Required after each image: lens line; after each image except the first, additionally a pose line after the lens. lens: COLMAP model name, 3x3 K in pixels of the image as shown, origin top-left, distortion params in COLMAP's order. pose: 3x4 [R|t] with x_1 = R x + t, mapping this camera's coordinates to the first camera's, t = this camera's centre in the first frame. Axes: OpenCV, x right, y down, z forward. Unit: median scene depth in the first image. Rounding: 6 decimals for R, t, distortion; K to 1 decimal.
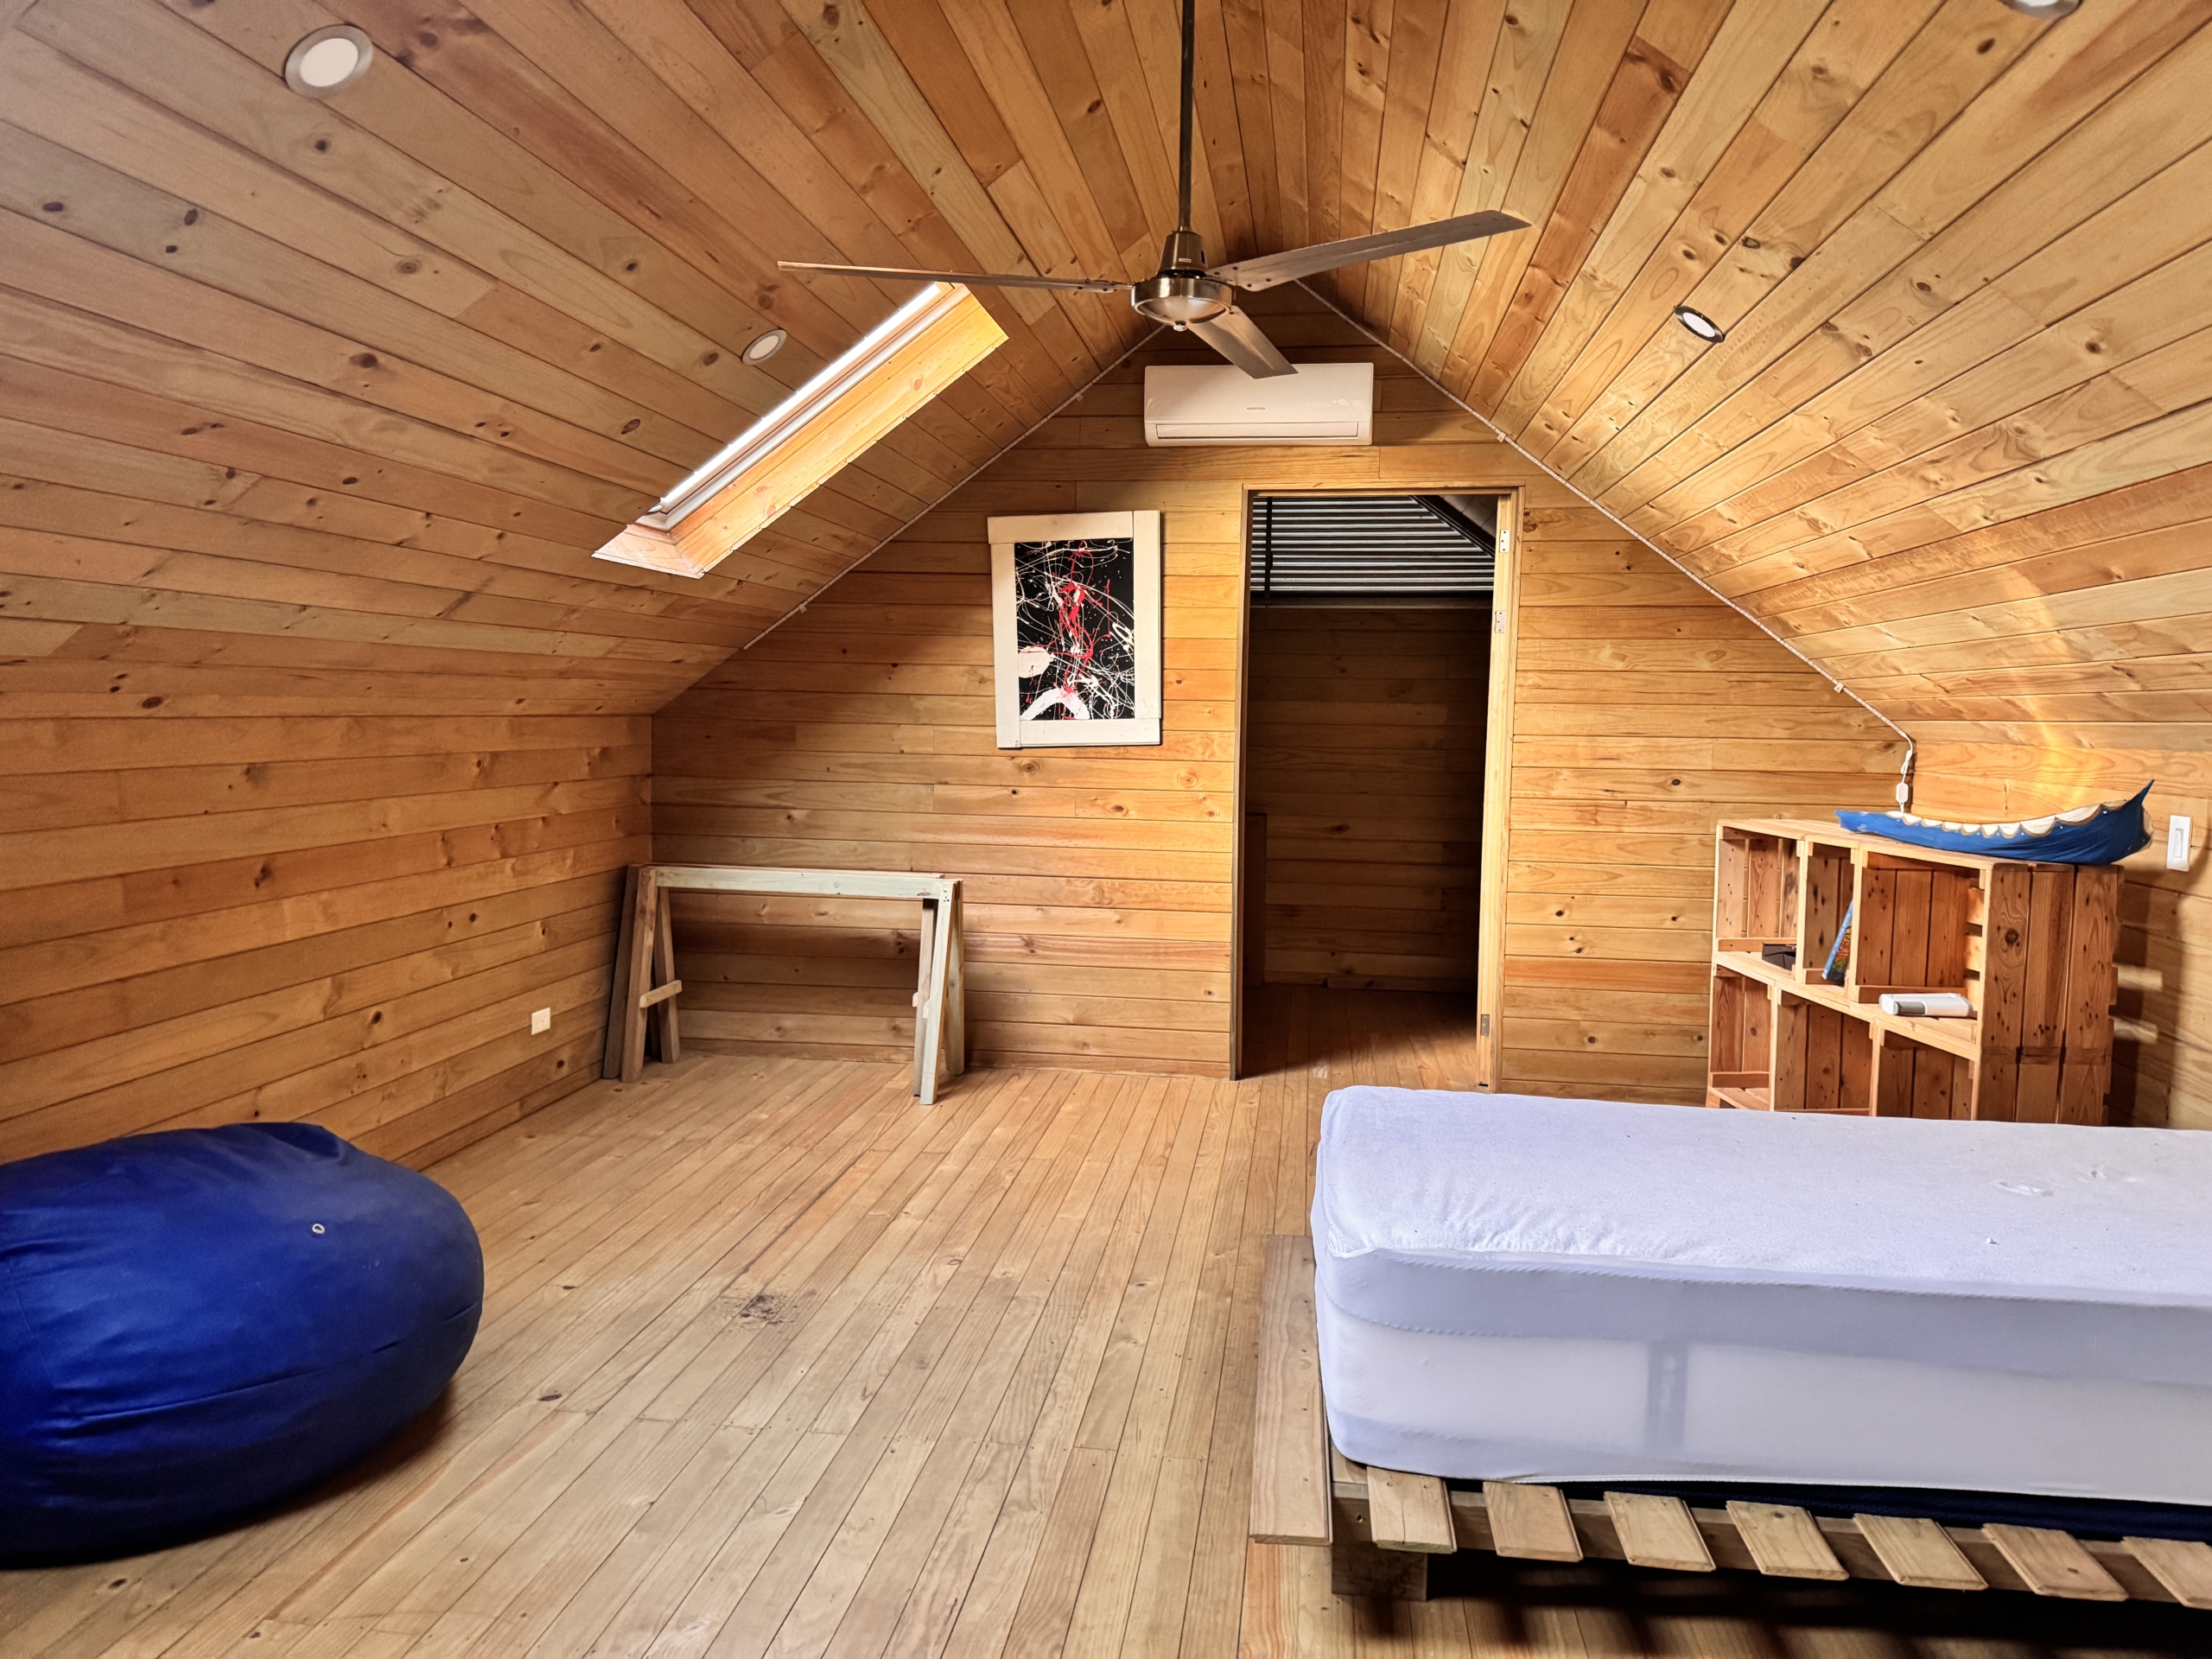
lens RADIAL K [[1559.3, 0, 1098.5], [0, 1559.3, 823.7], [0, 0, 1]] dist [0.144698, -0.211010]
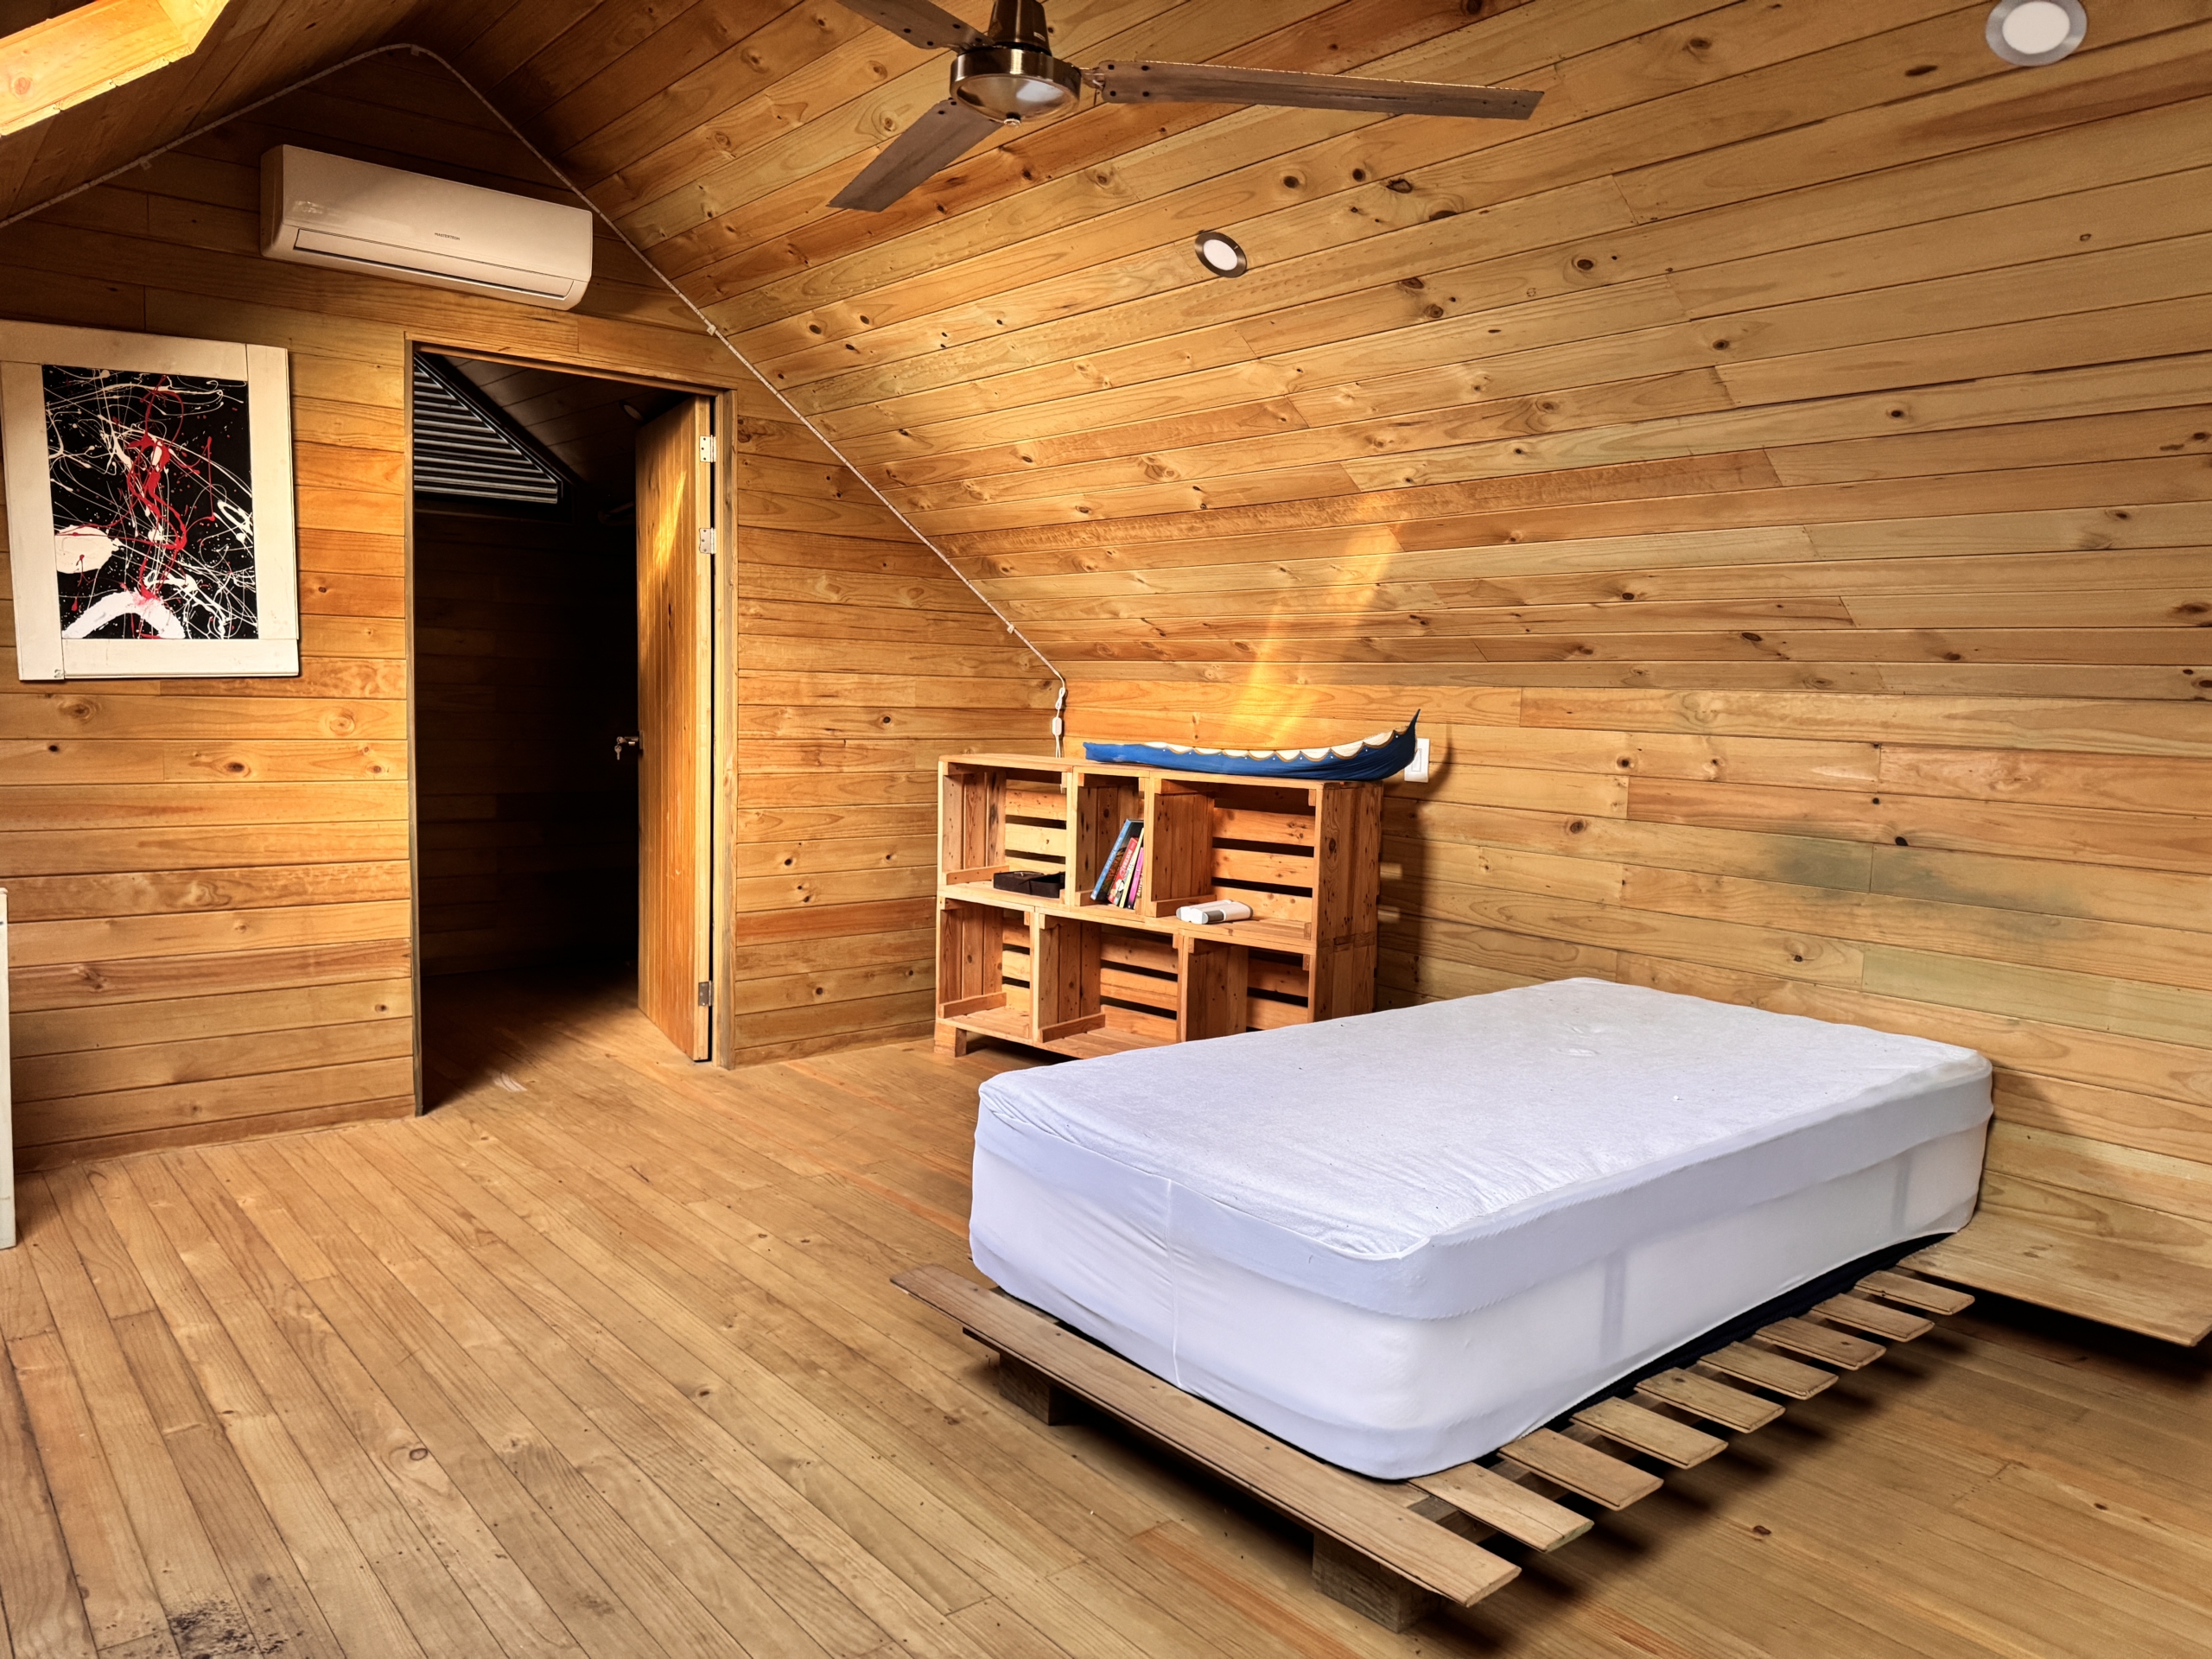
lens RADIAL K [[1559.3, 0, 1098.5], [0, 1559.3, 823.7], [0, 0, 1]] dist [0.144698, -0.211010]
pose [[0.674789, -0.065275, 0.735119, -0.268709], [0.037163, 0.997823, 0.054489, -0.009654], [-0.737075, -0.009449, 0.675745, 0.240666]]
